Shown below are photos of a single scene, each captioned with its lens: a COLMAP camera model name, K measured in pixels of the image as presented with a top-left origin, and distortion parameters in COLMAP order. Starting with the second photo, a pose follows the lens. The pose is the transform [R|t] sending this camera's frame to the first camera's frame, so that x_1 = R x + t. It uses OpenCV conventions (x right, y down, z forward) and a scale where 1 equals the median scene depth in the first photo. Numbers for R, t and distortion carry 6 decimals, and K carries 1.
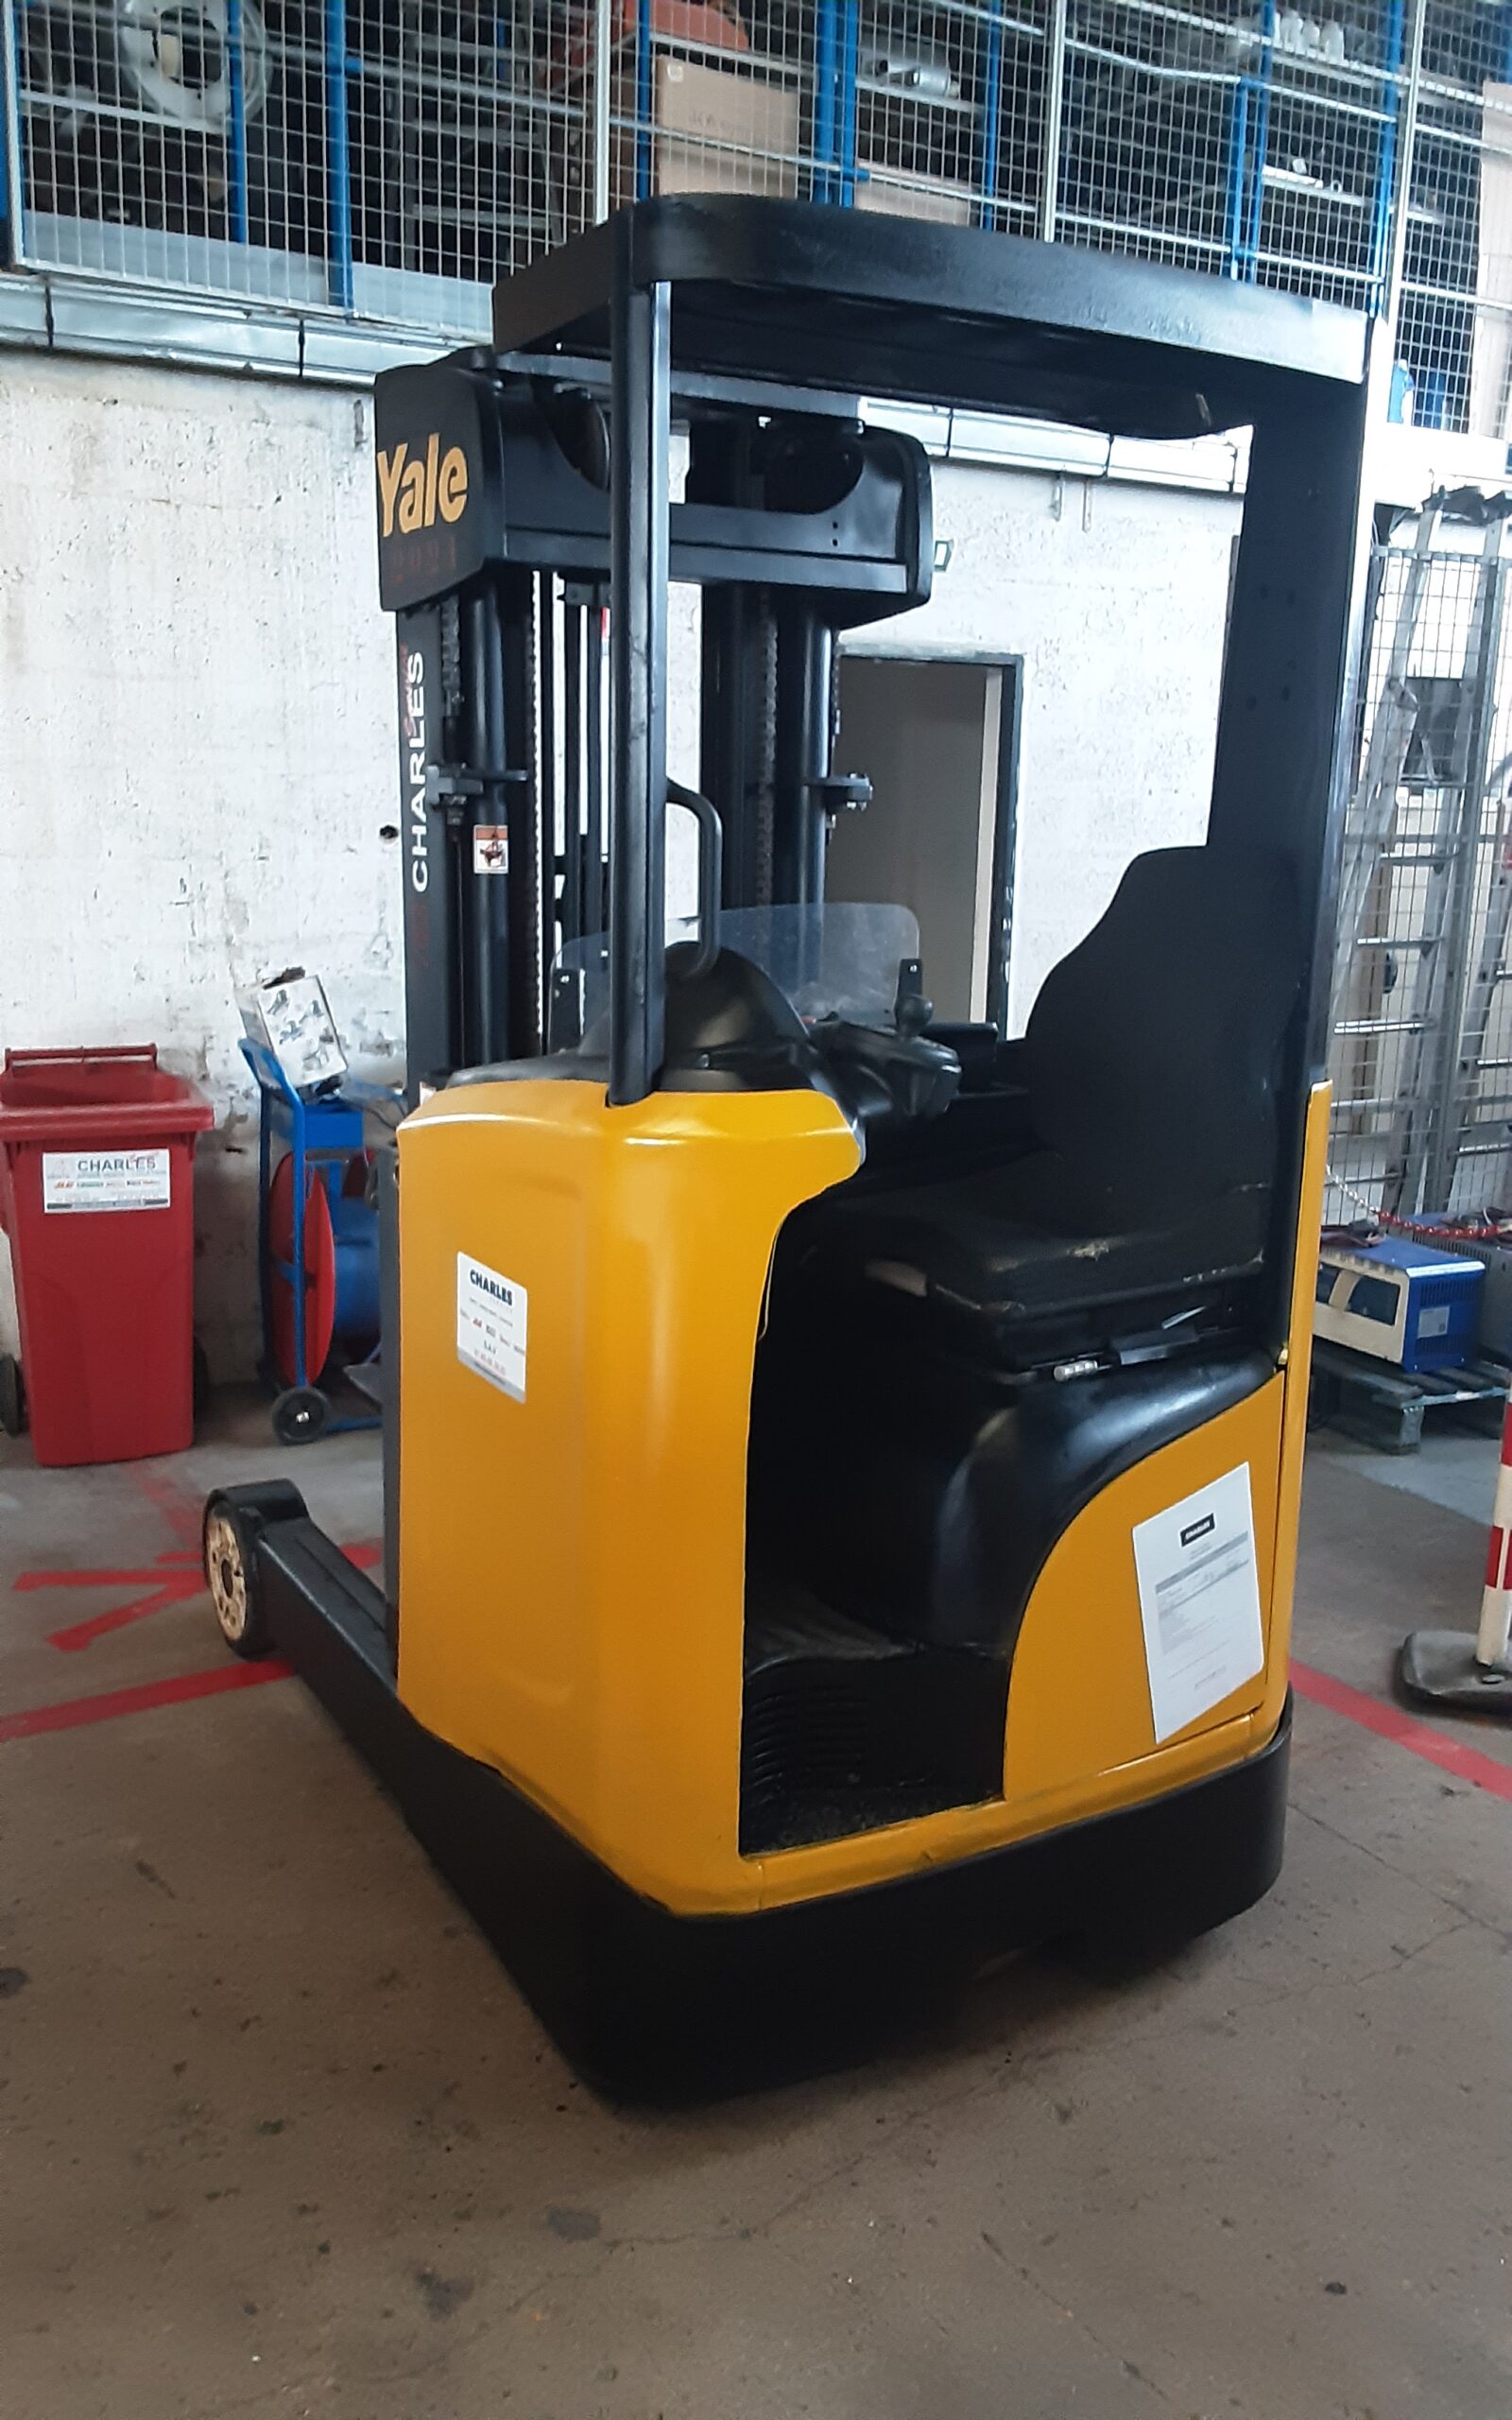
lens RADIAL K [[1933.6, 0, 754.8], [0, 1933.6, 1191.0], [0, 0, 1]] dist [0.113047, -0.165029]
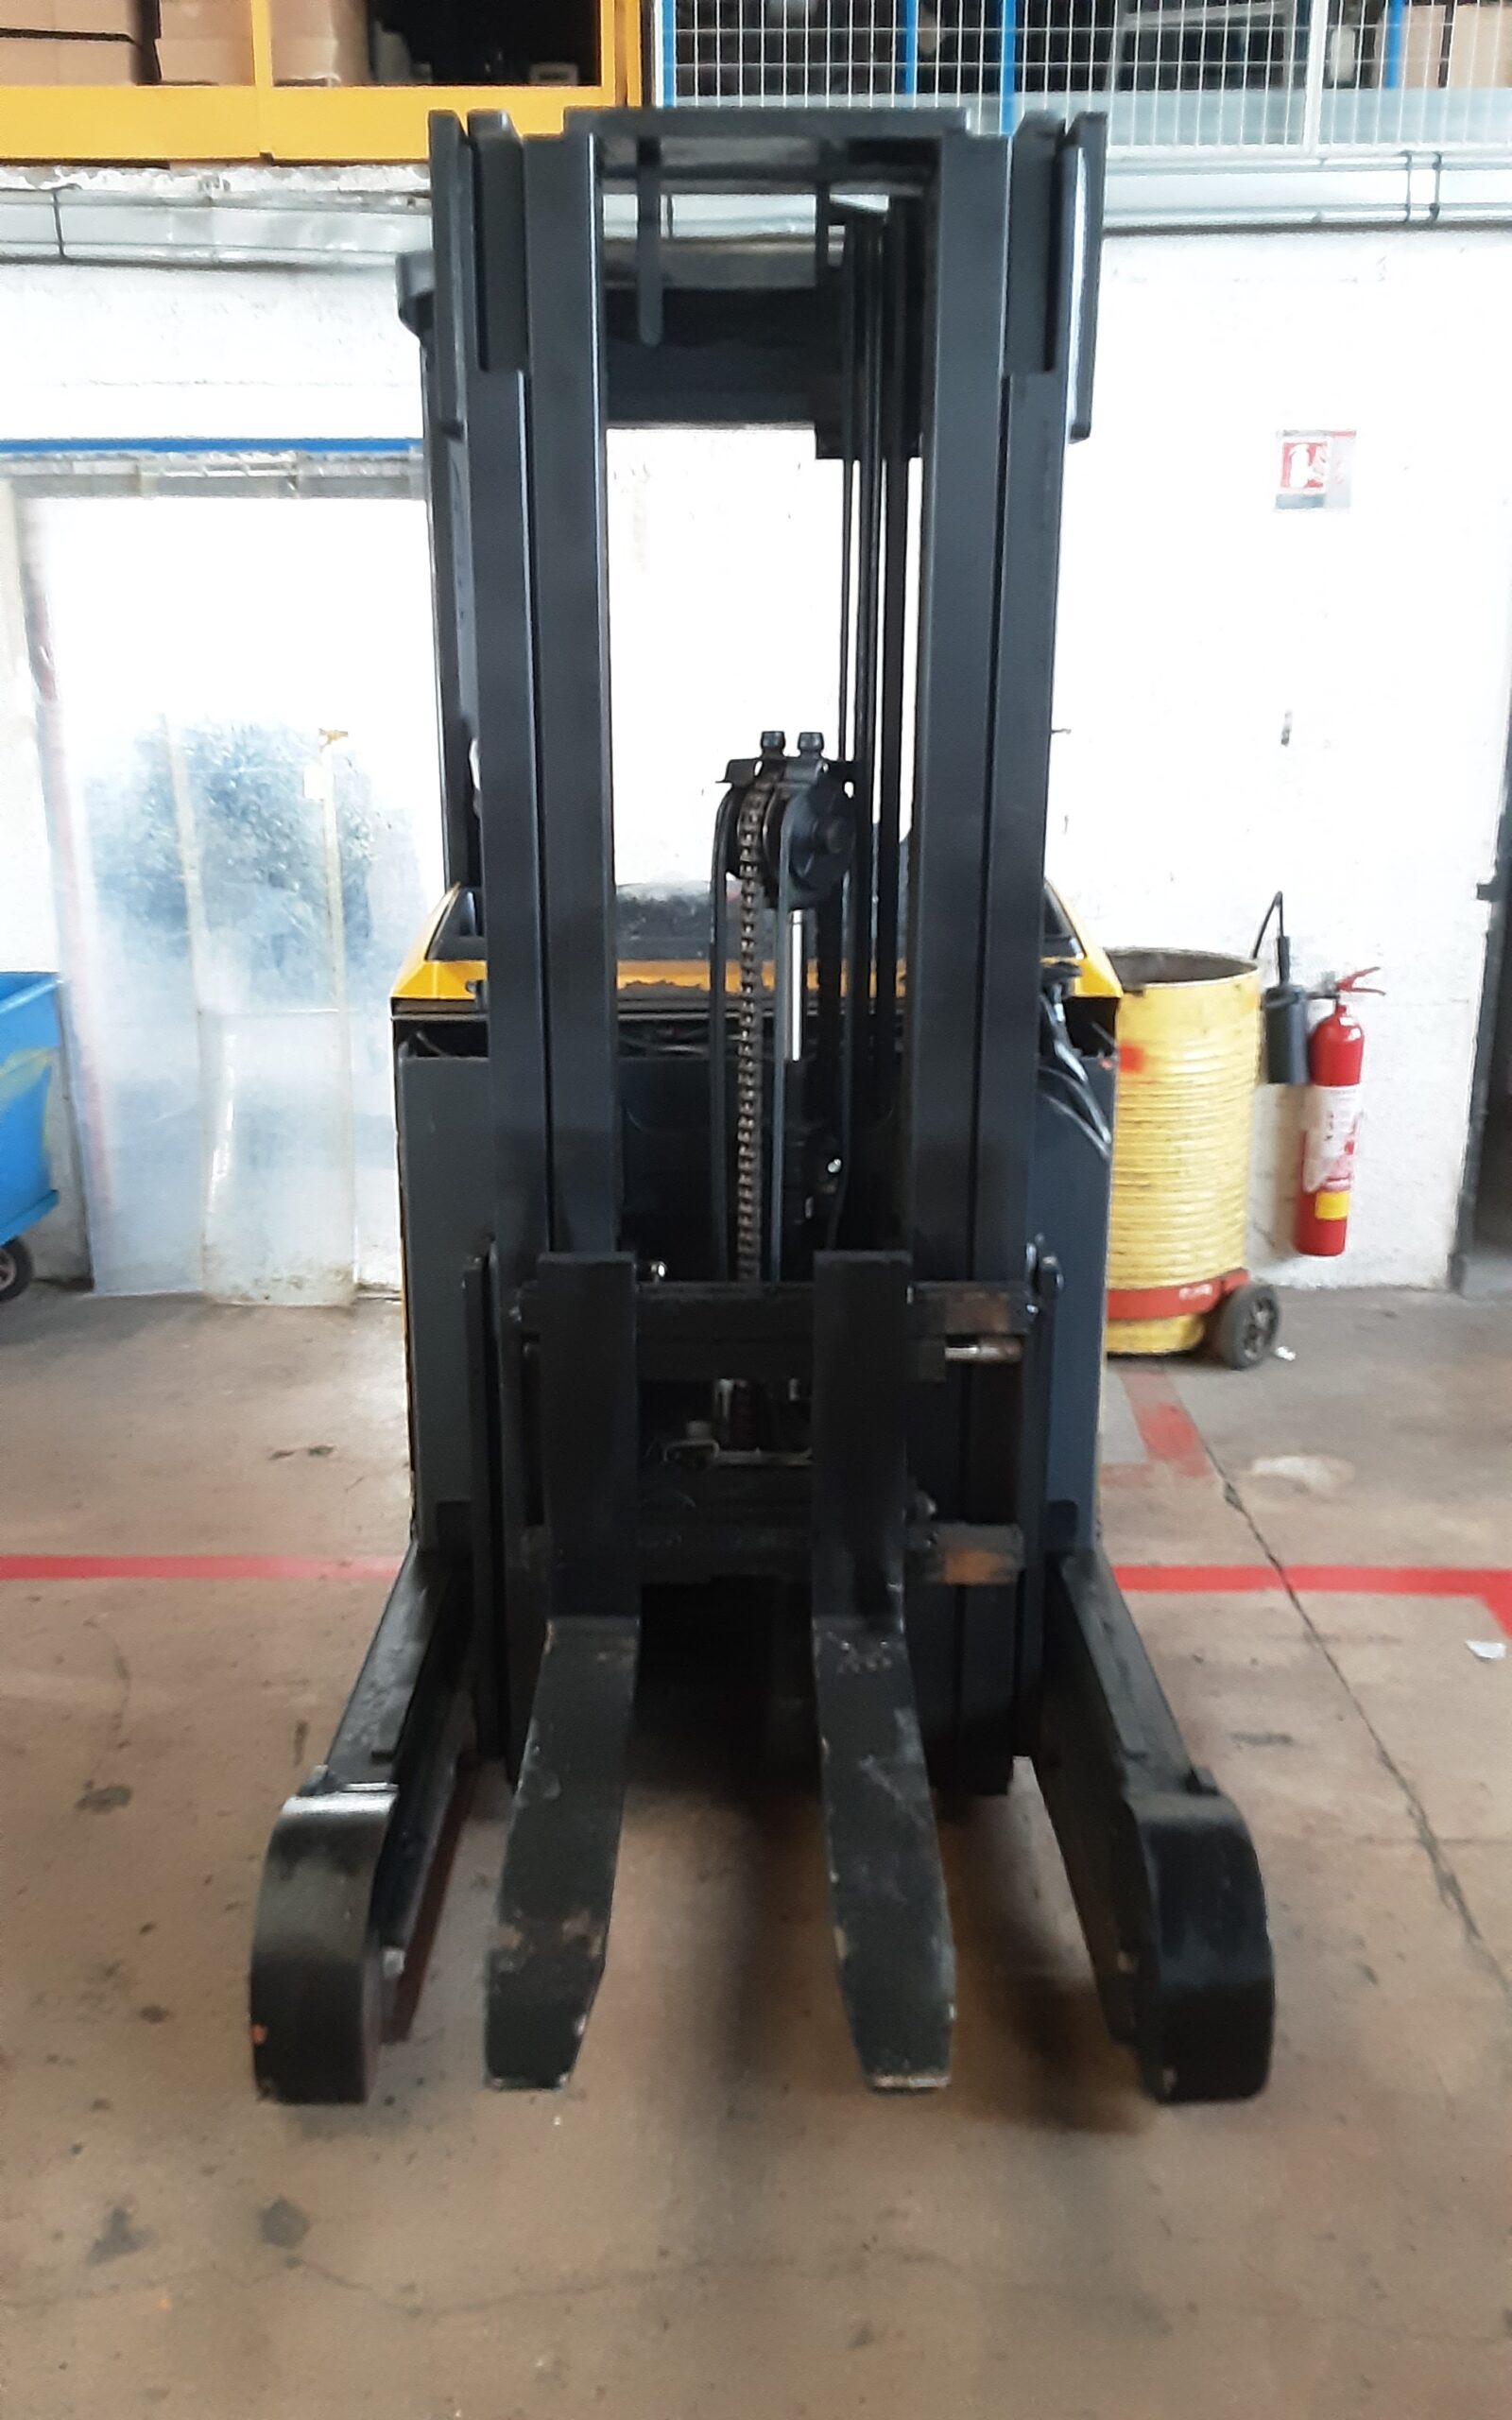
lens RADIAL K [[1933.6, 0, 751.8], [0, 1933.6, 1186.2], [0, 0, 1]] dist [0.113047, -0.165029]
pose [[0.840300, 0.115013, -0.529781, 0.247956], [-0.087582, 0.993200, 0.076704, -0.026835], [0.535000, -0.018055, 0.844659, 0.155457]]
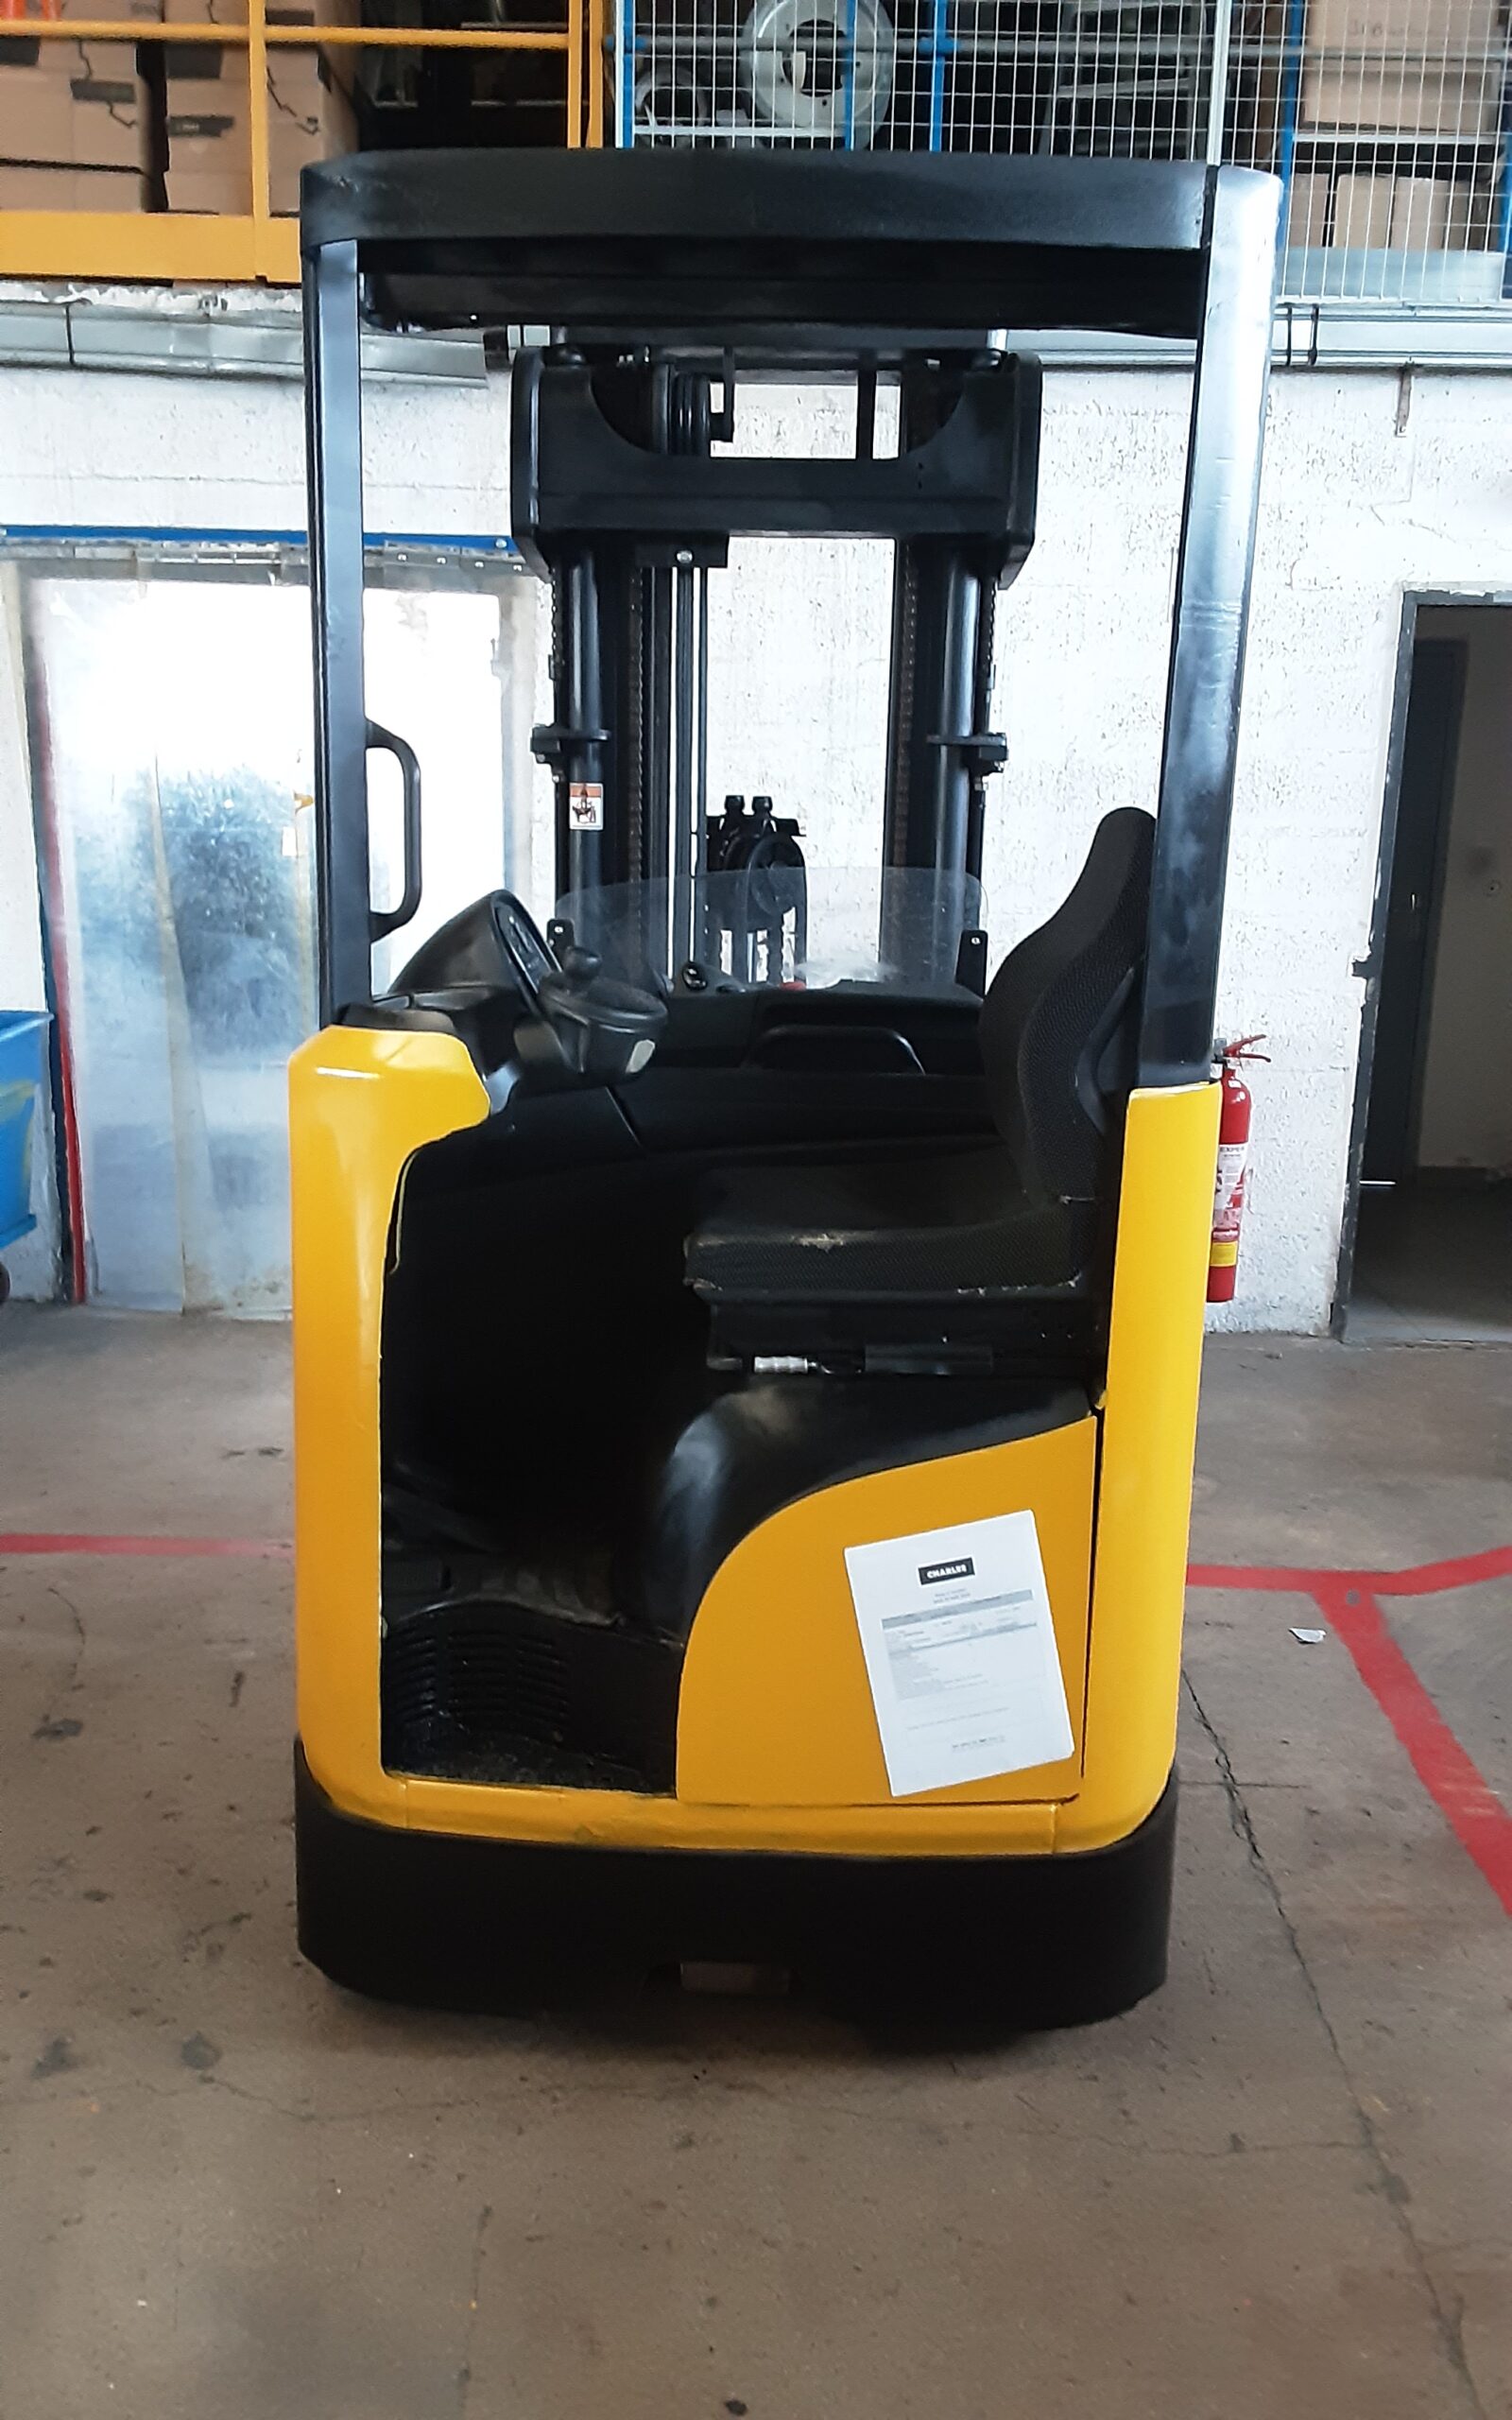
lens RADIAL K [[1933.6, 0, 751.5], [0, 1933.6, 1182.9], [0, 0, 1]] dist [0.113047, -0.165029]
pose [[0.843242, 0.112370, -0.525658, 0.317408], [-0.111305, 0.993212, 0.033769, -0.012078], [0.525884, 0.030033, 0.850026, 0.100996]]
